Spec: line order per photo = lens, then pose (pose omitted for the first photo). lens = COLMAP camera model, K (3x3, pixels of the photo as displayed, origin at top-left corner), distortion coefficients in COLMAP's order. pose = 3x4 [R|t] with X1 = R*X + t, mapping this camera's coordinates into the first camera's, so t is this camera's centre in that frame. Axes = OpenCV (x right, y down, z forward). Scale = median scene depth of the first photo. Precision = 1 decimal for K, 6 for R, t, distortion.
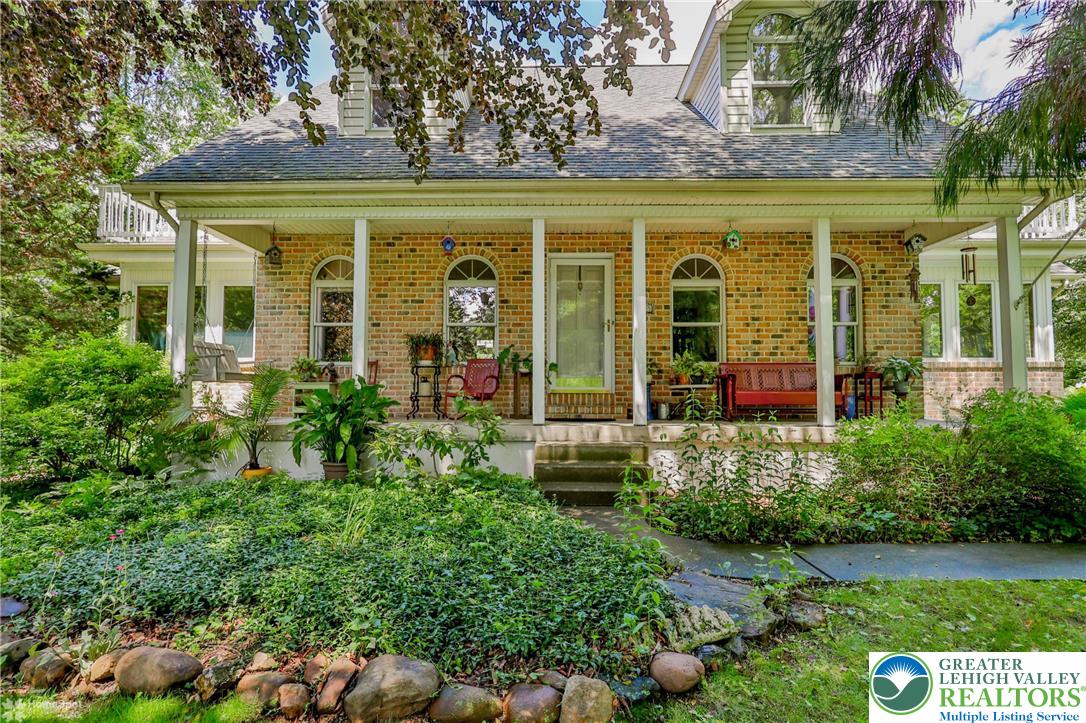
lens RADIAL K [[568.7, 0, 539.2], [0, 568.7, 369.6], [0, 0, 1]] dist [0.002712, 0.000614]
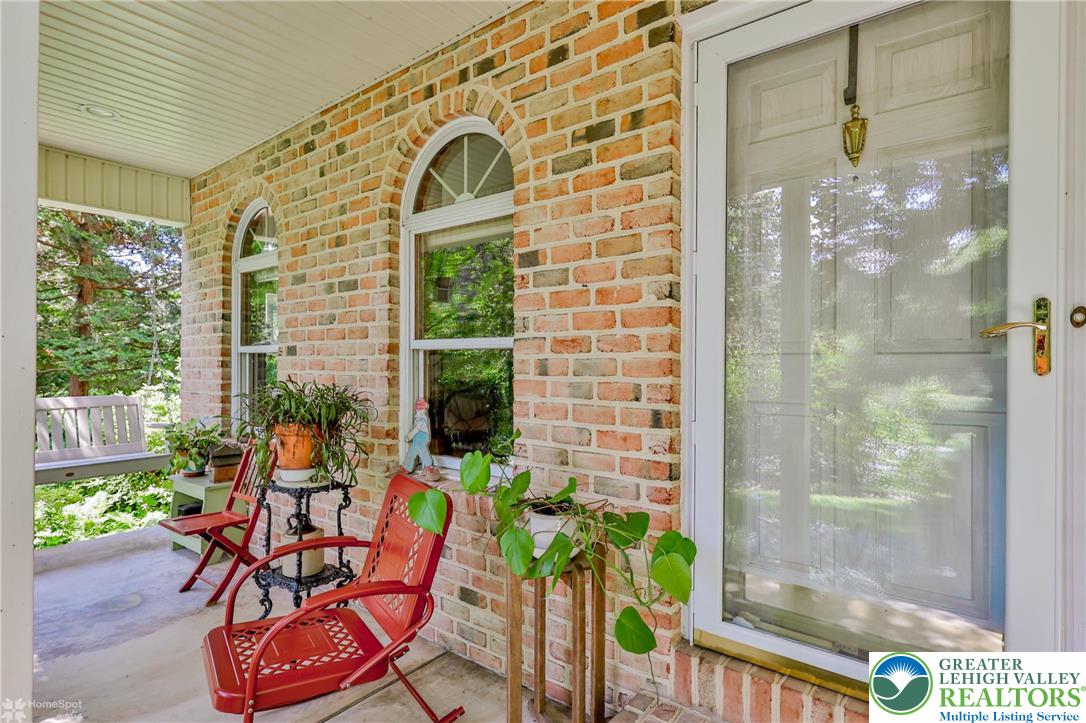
lens RADIAL K [[568.7, 0, 539.2], [0, 568.7, 369.6], [0, 0, 1]] dist [0.002712, 0.000614]
pose [[0.786490, 0.005550, -0.617578, 0.111115], [0.024153, 0.998918, 0.039735, -0.077495], [0.617130, -0.046168, 0.785506, 0.784150]]
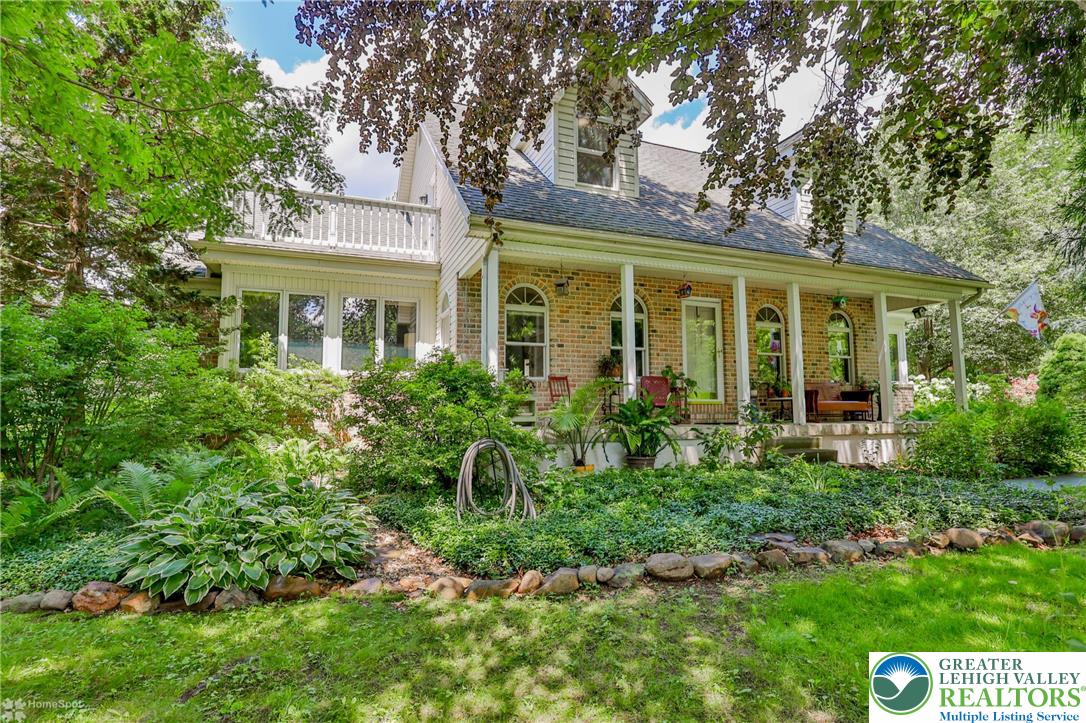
lens RADIAL K [[530.6, 0, 541.9], [0, 530.6, 362.6], [0, 0, 1]] dist [-0.003453, 0.000591]
pose [[0.922948, 0.026652, 0.384002, -0.738067], [-0.012071, 0.999113, -0.040331, 0.000246], [-0.384736, 0.032588, 0.922451, 0.011960]]
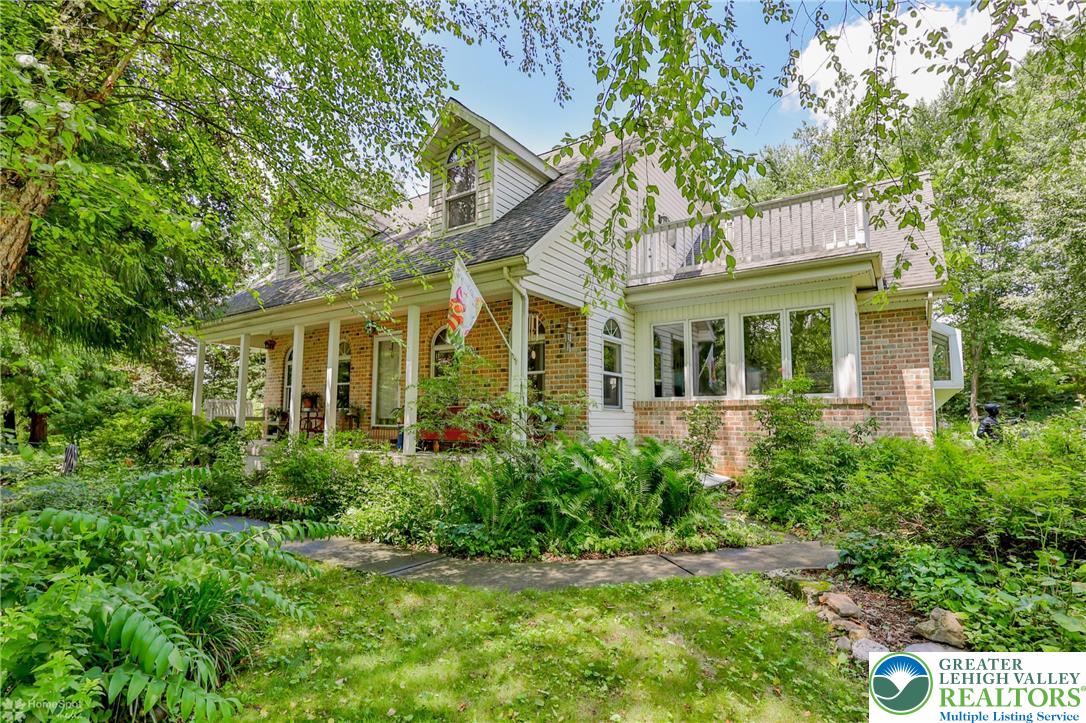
lens RADIAL K [[530.6, 0, 541.9], [0, 530.6, 362.6], [0, 0, 1]] dist [-0.003453, 0.000591]
pose [[0.835920, -0.057831, -0.545796, 1.136539], [0.018292, 0.996816, -0.077604, -0.015454], [0.548546, 0.054887, 0.834317, 0.088715]]
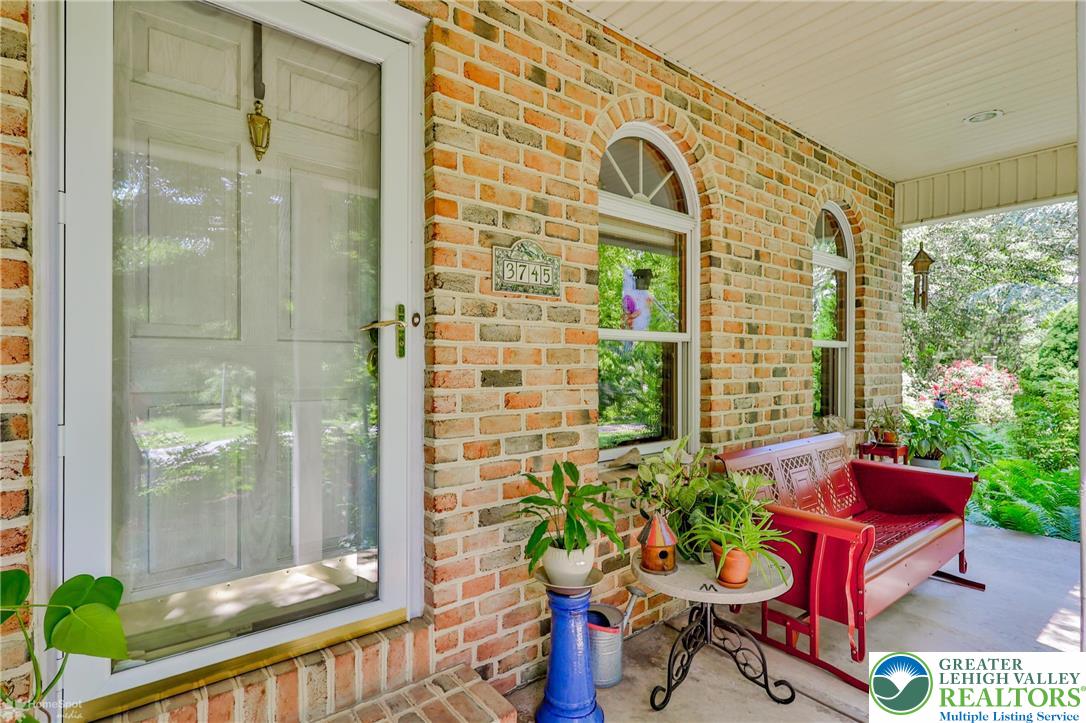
lens RADIAL K [[562.6, 0, 559.9], [0, 562.6, 359.5], [0, 0, 1]] dist [0.007146, 0.001012]
pose [[0.745443, 0.001928, 0.666566, 0.017382], [-0.032102, 0.998939, 0.033011, -0.075290], [-0.665795, -0.046006, 0.744715, 0.782328]]
